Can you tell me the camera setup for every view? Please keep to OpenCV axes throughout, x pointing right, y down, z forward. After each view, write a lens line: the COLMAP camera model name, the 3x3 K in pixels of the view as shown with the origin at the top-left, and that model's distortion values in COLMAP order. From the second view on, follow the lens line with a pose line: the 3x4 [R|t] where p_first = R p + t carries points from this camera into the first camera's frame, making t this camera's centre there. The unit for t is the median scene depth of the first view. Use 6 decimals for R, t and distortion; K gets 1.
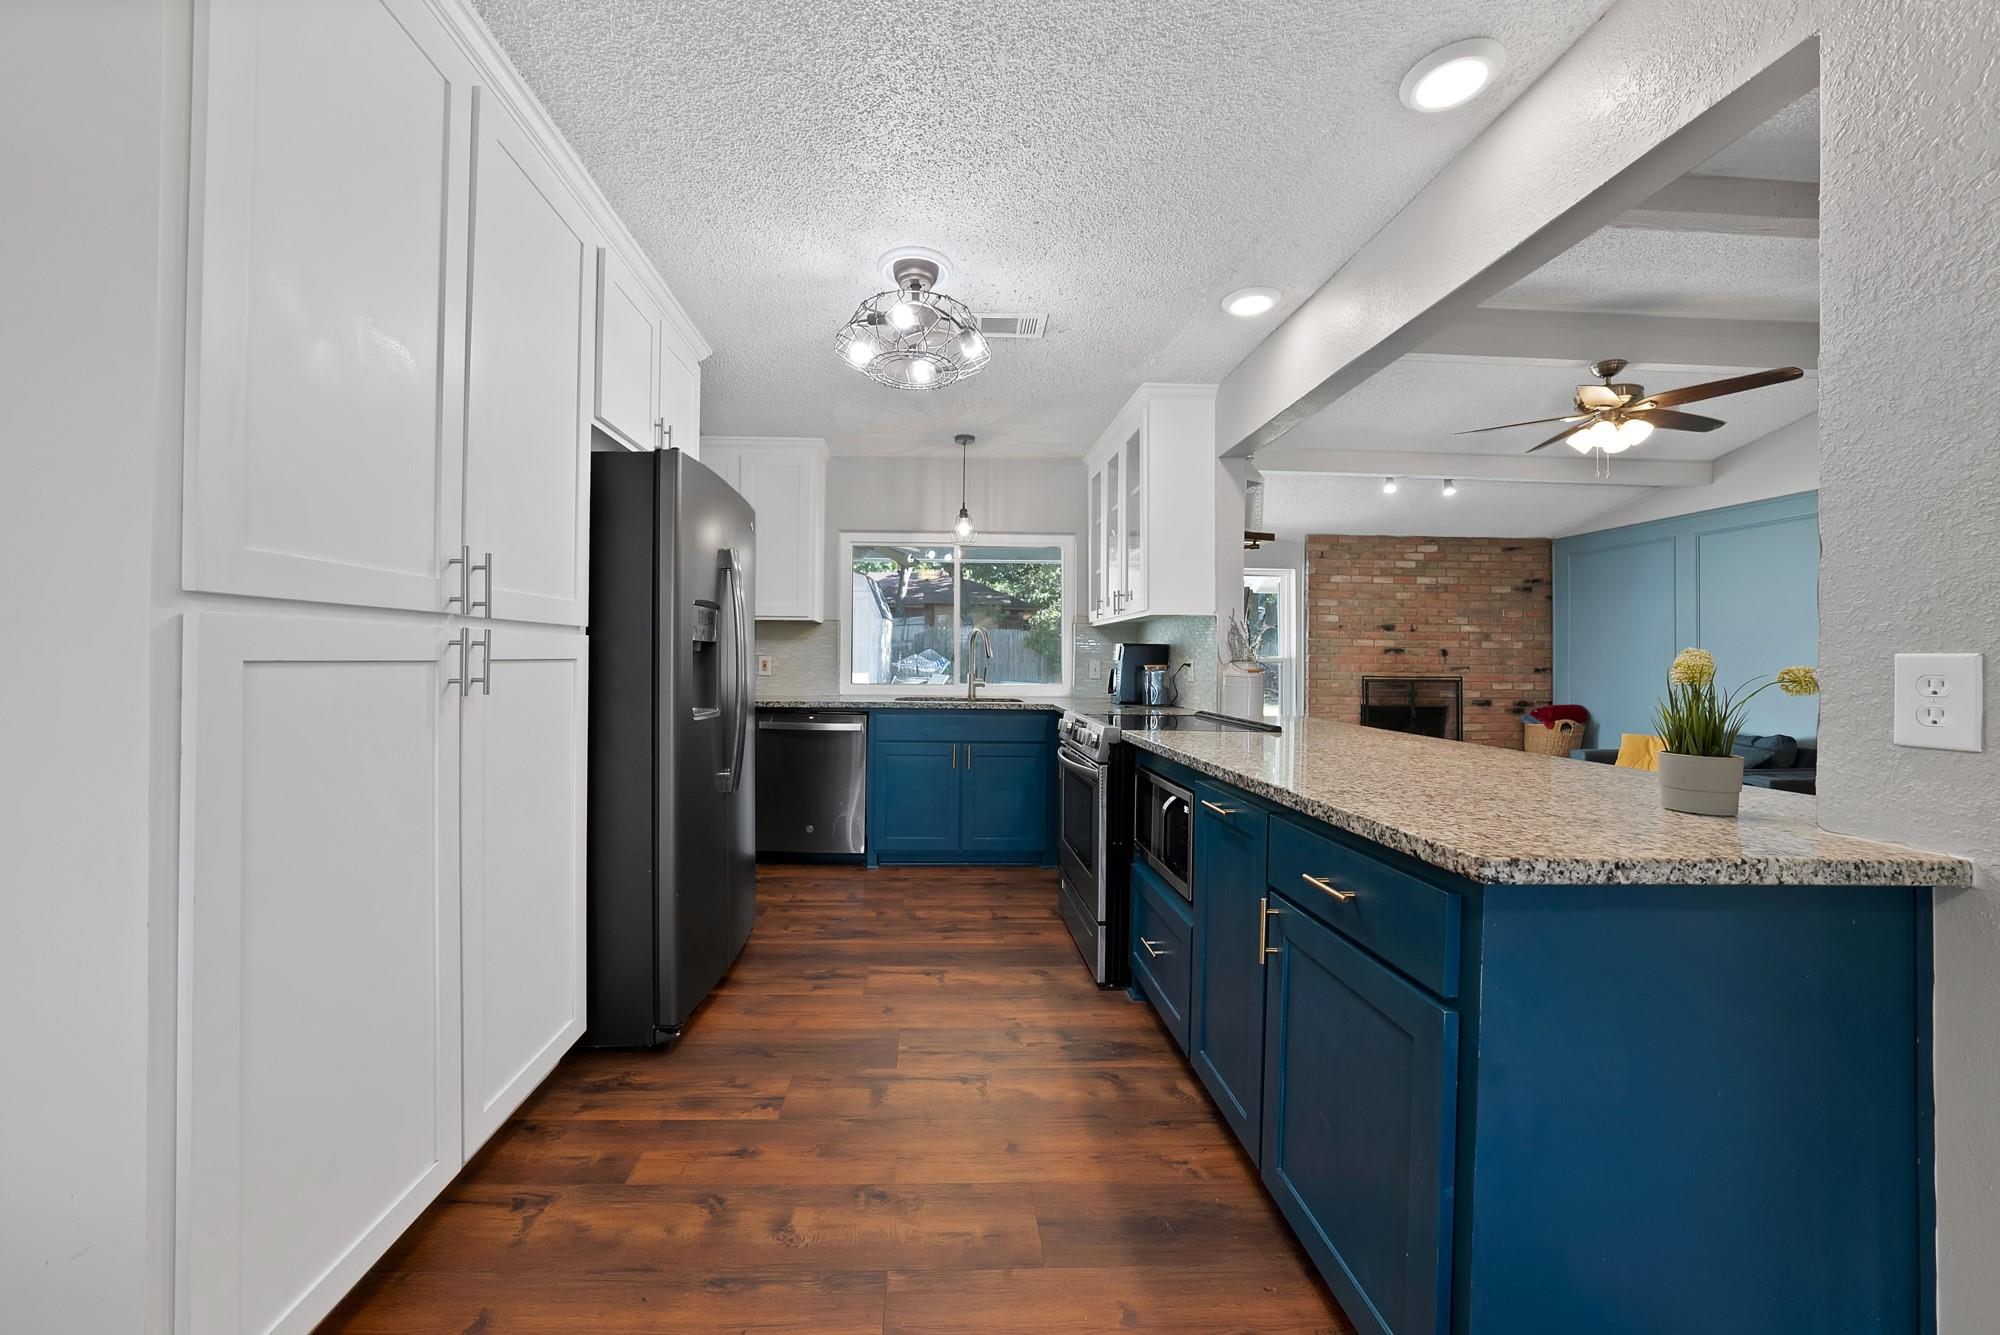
lens RADIAL K [[738.1, 0, 980.8], [0, 738.1, 656.0], [0, 0, 1]] dist [-0.022279, -0.000030]
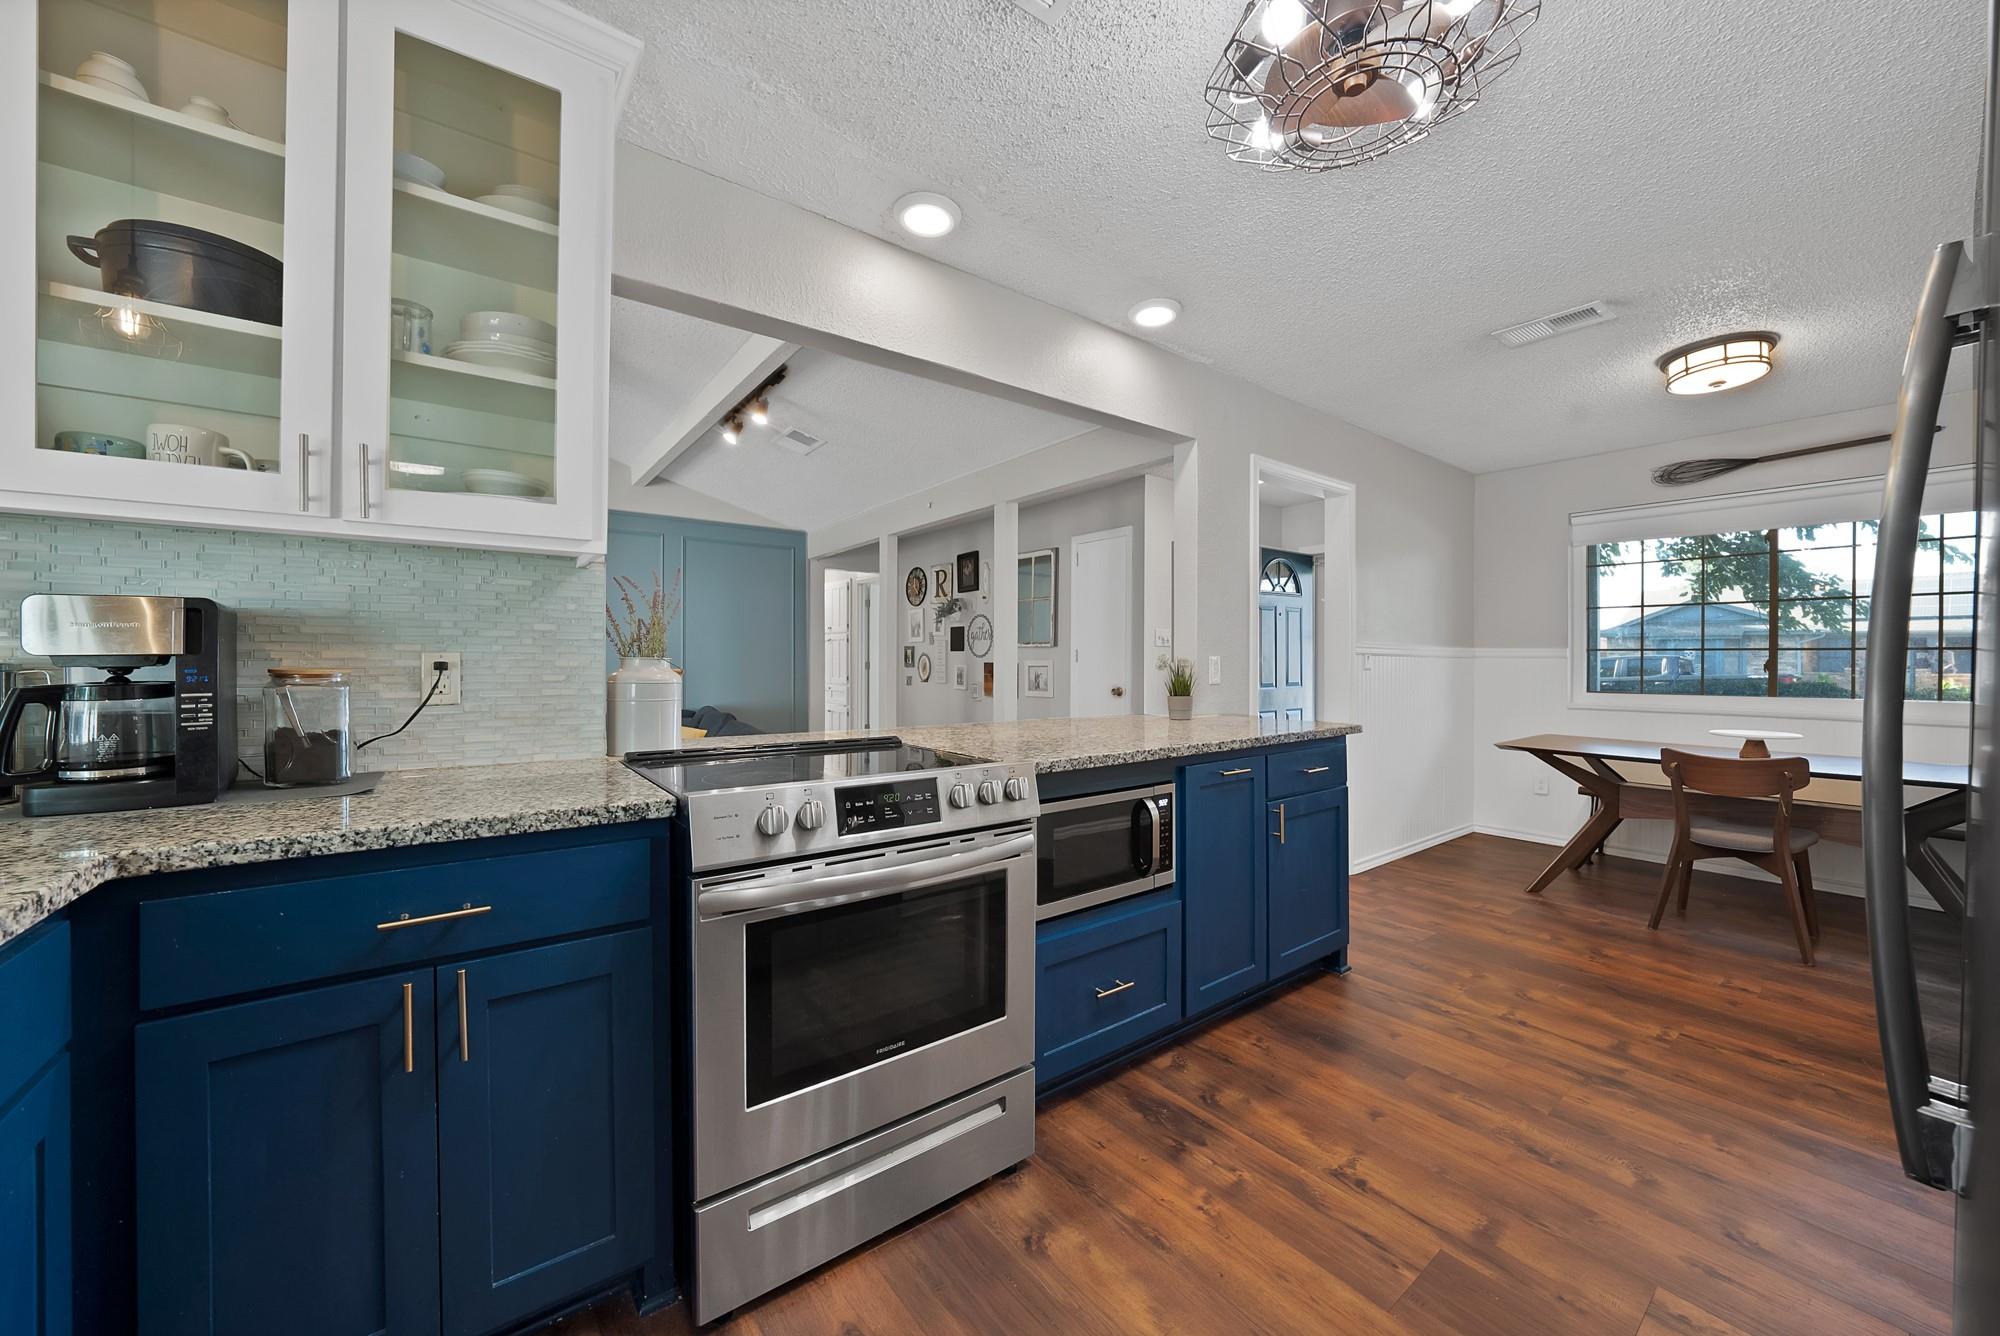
lens RADIAL K [[738.1, 0, 980.8], [0, 738.1, 656.5], [0, 0, 1]] dist [-0.022279, -0.000030]
pose [[-0.548405, -0.007829, 0.836176, -0.460695], [-0.013365, 0.999911, 0.000597, 0.002536], [-0.836106, -0.010848, -0.548461, 1.812388]]
